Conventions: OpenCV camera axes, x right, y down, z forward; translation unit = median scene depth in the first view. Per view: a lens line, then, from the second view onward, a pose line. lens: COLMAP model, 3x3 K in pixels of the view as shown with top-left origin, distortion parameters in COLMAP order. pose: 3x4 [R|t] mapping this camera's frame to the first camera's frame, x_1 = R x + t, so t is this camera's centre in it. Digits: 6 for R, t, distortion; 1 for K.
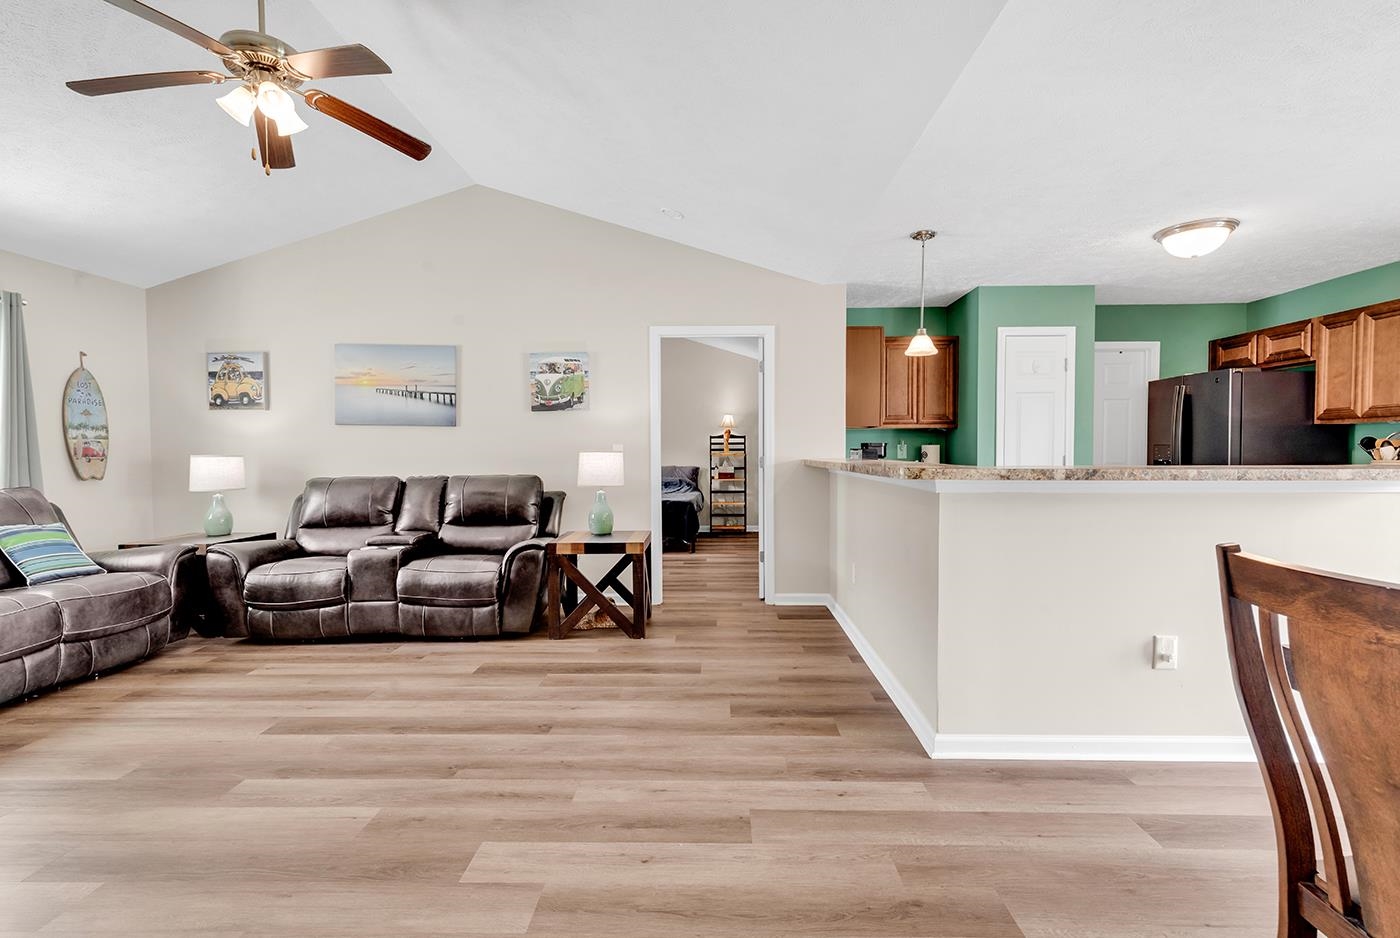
lens RADIAL K [[652.3, 0, 691.0], [0, 652.3, 450.1], [0, 0, 1]] dist [0.007855, 0.000468]
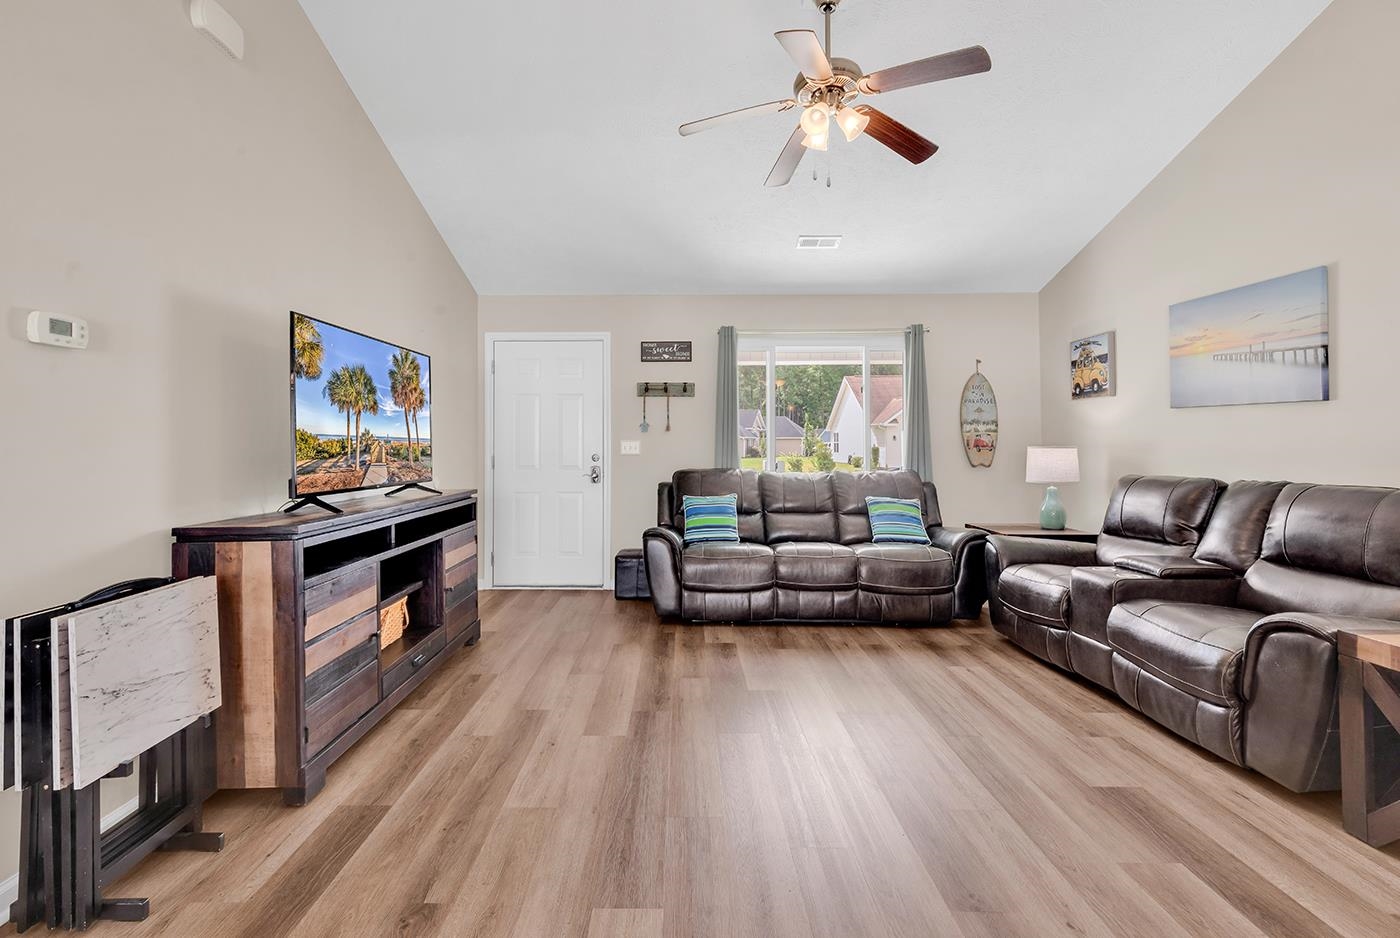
lens RADIAL K [[639.7, 0, 684.4], [0, 639.7, 421.0], [0, 0, 1]] dist [0.005452, -0.001083]
pose [[0.025994, -0.033896, -0.999087, 0.228196], [0.006065, 0.999412, -0.033749, -0.001359], [0.999644, -0.005183, 0.026184, 0.436388]]
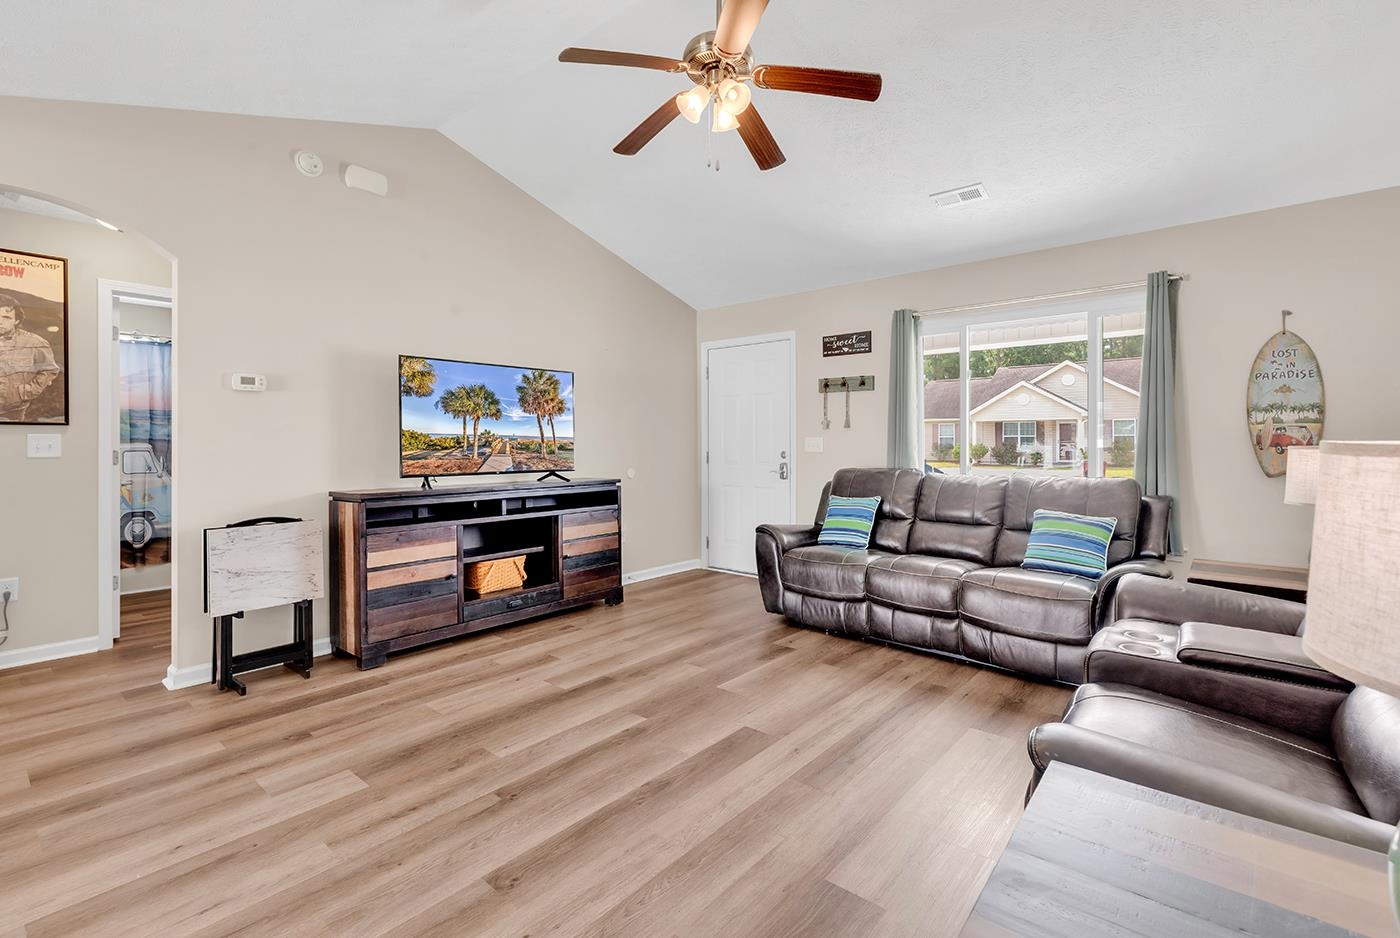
lens RADIAL K [[639.7, 0, 706.5], [0, 639.7, 432.6], [0, 0, 1]] dist [0.005452, -0.001083]
pose [[-0.614440, -0.006704, -0.788935, 0.089881], [0.006850, 0.999881, -0.013832, -0.000403], [0.788934, -0.013903, -0.614321, 0.930301]]
